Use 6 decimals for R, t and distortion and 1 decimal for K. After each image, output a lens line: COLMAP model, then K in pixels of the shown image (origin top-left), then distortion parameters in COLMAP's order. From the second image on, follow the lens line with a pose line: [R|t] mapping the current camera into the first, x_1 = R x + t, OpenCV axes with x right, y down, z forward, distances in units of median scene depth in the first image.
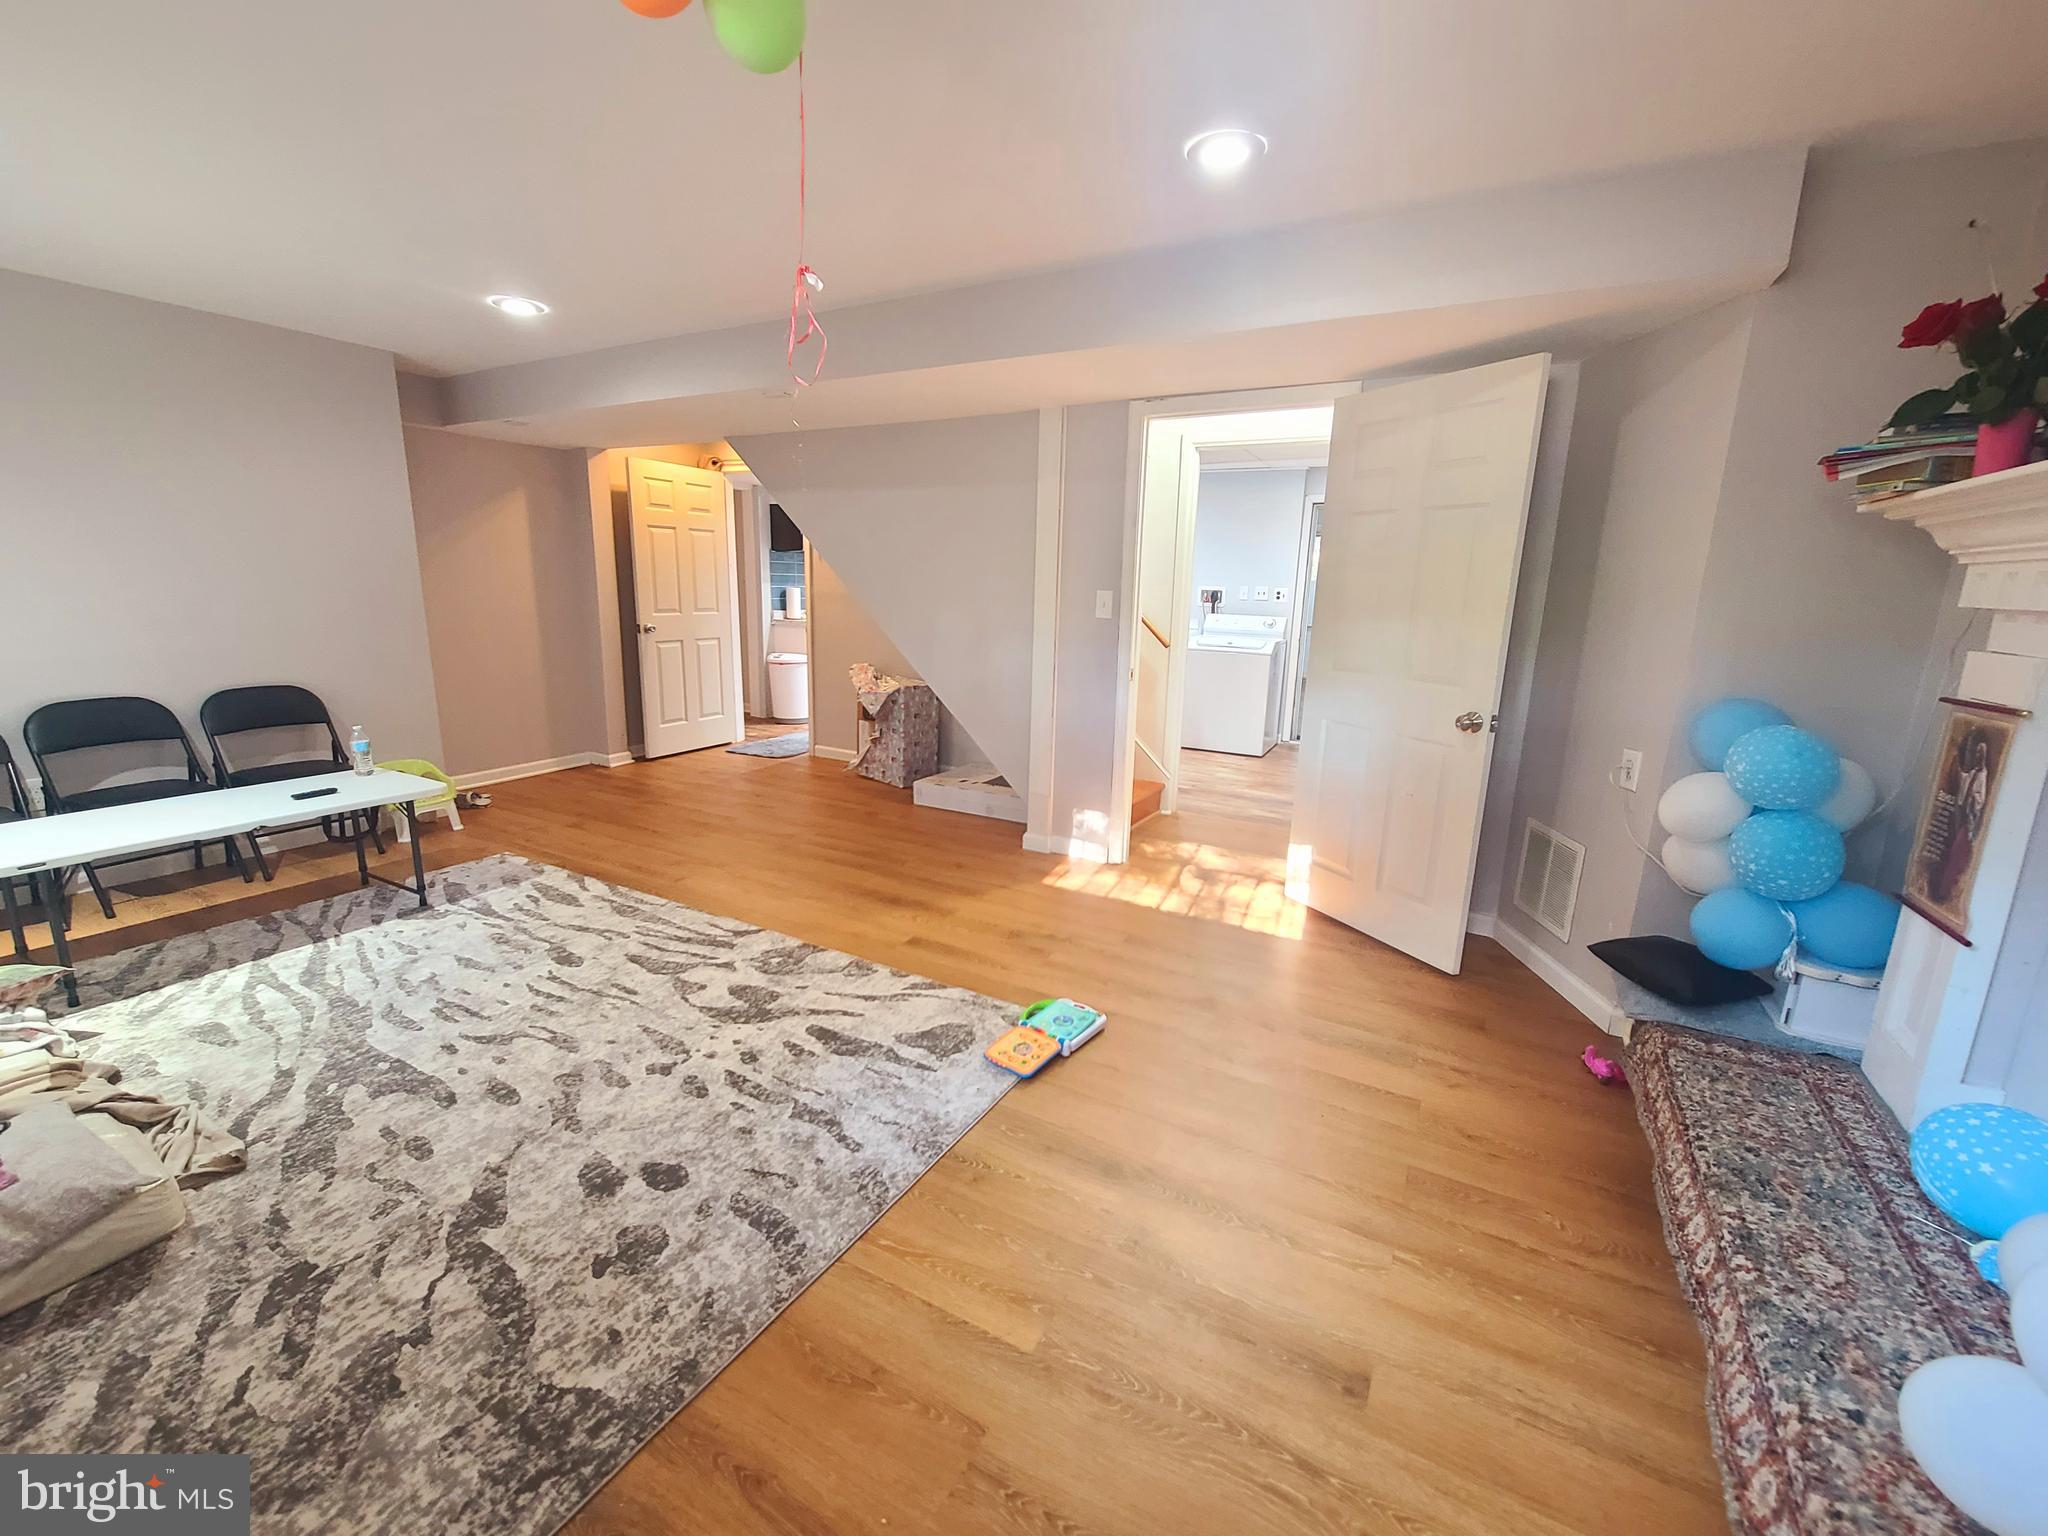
lens RADIAL K [[837.8, 0, 1018.8], [0, 837.8, 767.4], [0, 0, 1]] dist [-0.000575, 0.000563]
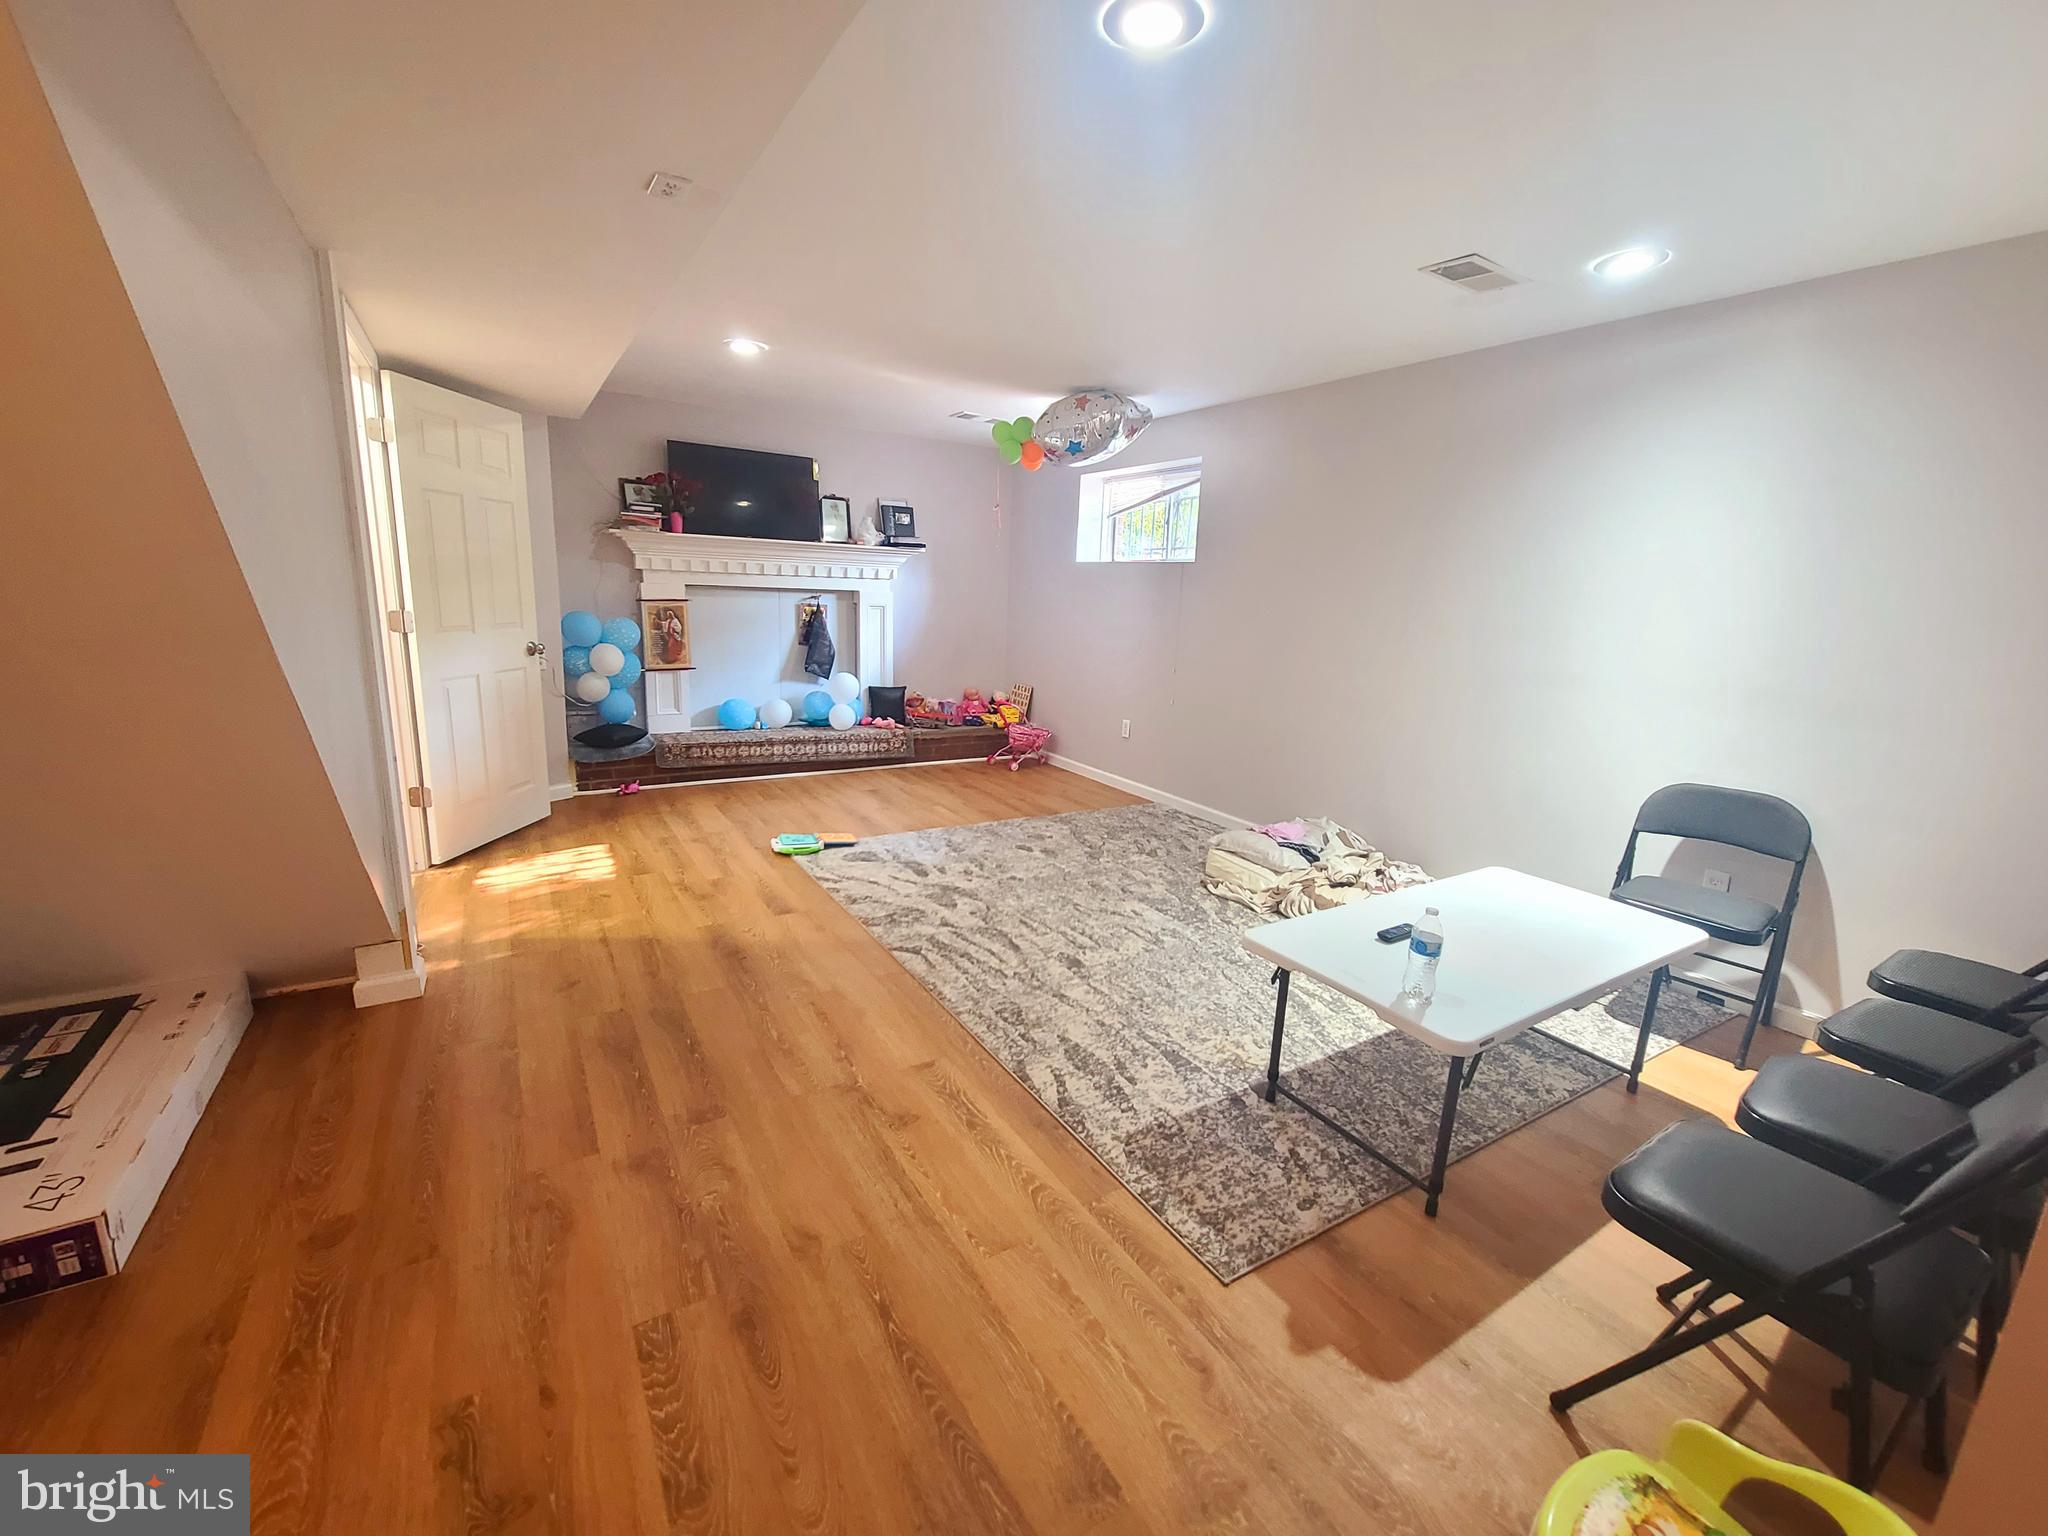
lens RADIAL K [[837.8, 0, 1024.2], [0, 837.8, 764.6], [0, 0, 1]] dist [-0.000575, 0.000563]
pose [[-0.875369, -0.160348, 0.456089, -0.950670], [0.044922, 0.912336, 0.406971, -0.433573], [-0.481364, 0.376738, -0.791427, 1.812562]]
